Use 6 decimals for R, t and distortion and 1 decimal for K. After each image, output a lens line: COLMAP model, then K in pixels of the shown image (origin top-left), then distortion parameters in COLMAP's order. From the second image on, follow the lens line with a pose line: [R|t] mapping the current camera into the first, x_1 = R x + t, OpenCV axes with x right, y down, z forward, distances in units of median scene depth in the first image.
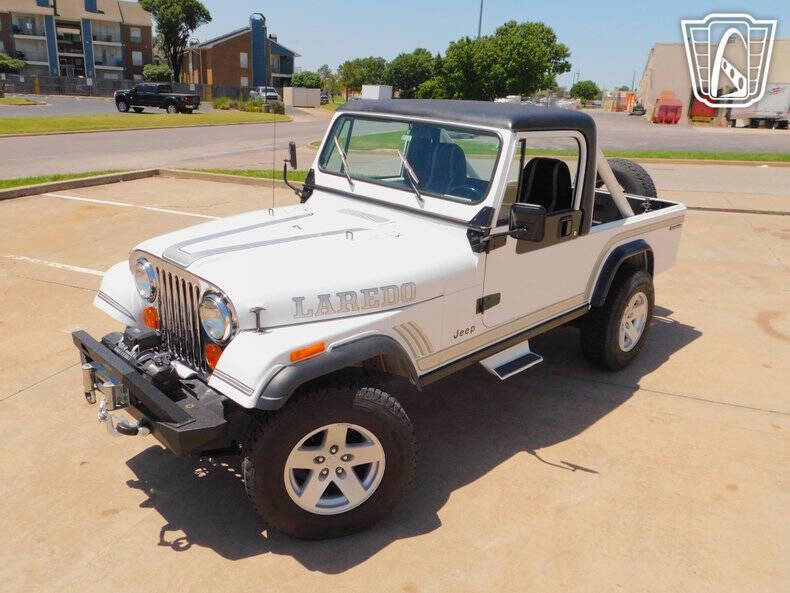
lens RADIAL K [[639.7, 0, 395.0], [0, 639.7, 296.5], [0, 0, 1]] dist [0.000174, 0.004291]
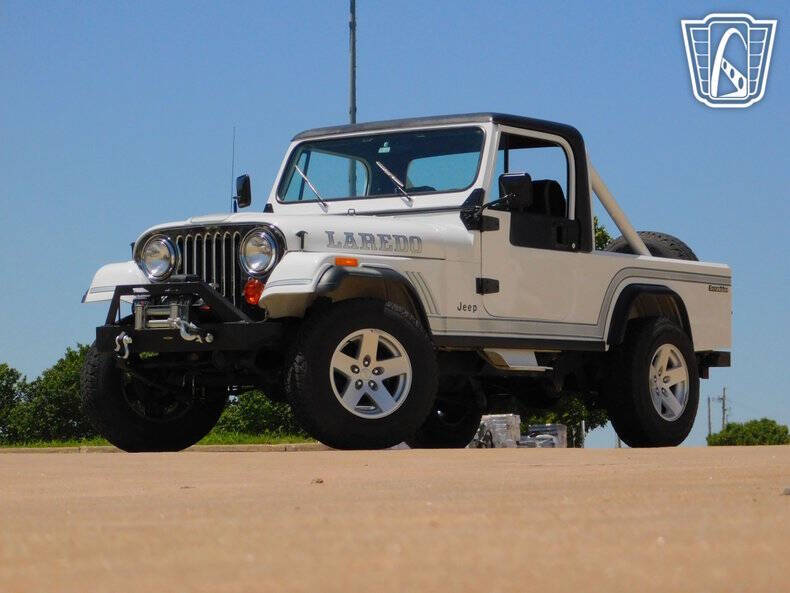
lens RADIAL K [[2649.1, 0, 395.0], [0, 2649.1, 296.5], [0, 0, 1]] dist [0.039965, 0.967792]
pose [[0.989519, -0.038660, 0.139133, -0.458762], [0.088377, 0.924112, -0.371762, 1.243599], [-0.114202, 0.380162, 0.917843, -2.217313]]
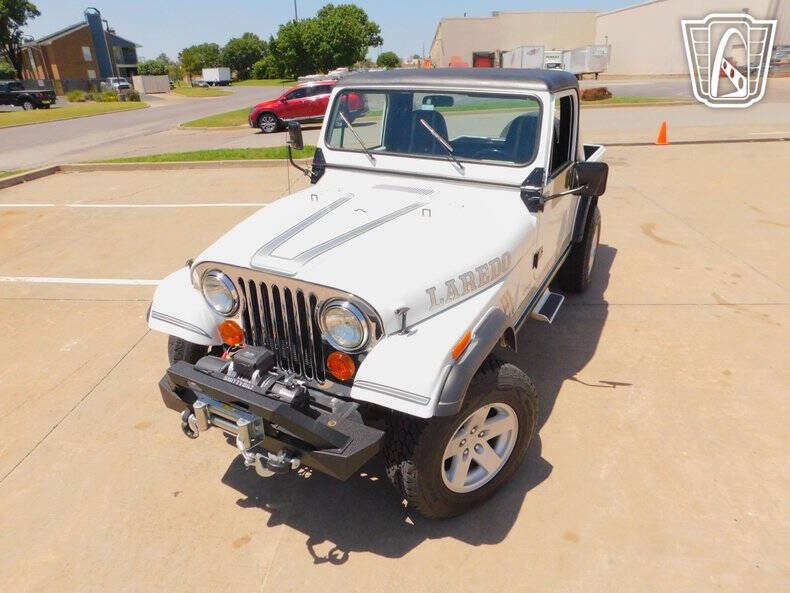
lens RADIAL K [[516.0, 0, 395.0], [0, 516.0, 296.5], [0, 0, 1]] dist [-0.076483, 0.057612]
pose [[0.955655, -0.174481, 0.237233, -0.244271], [0.146092, 0.980354, 0.132524, -0.060547], [-0.255695, -0.091989, 0.962371, 0.180554]]
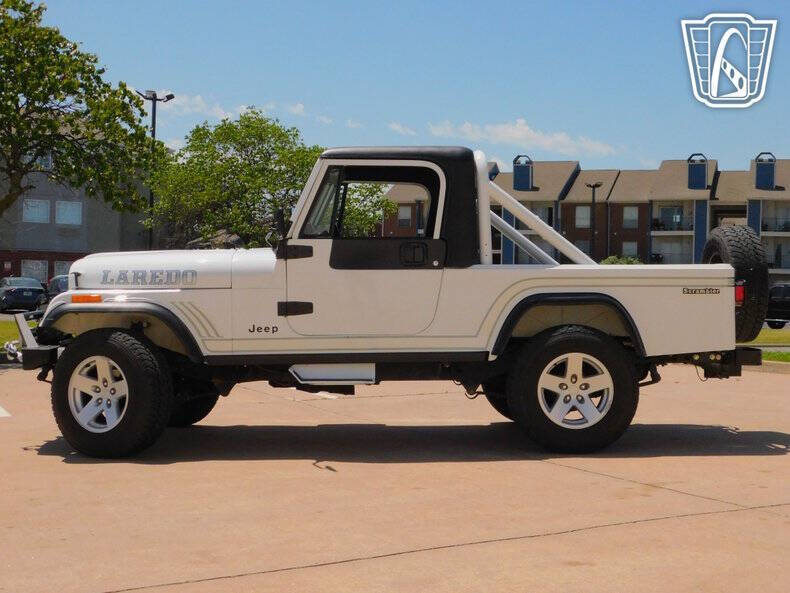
lens RADIAL K [[1196.7, 0, 395.0], [0, 1196.7, 296.5], [0, 0, 1]] dist [0.014459, -0.038059]
pose [[0.713477, -0.035848, -0.699761, 1.381011], [-0.195938, 0.948640, -0.248377, 0.377350], [0.672725, 0.314320, 0.669809, -0.213675]]
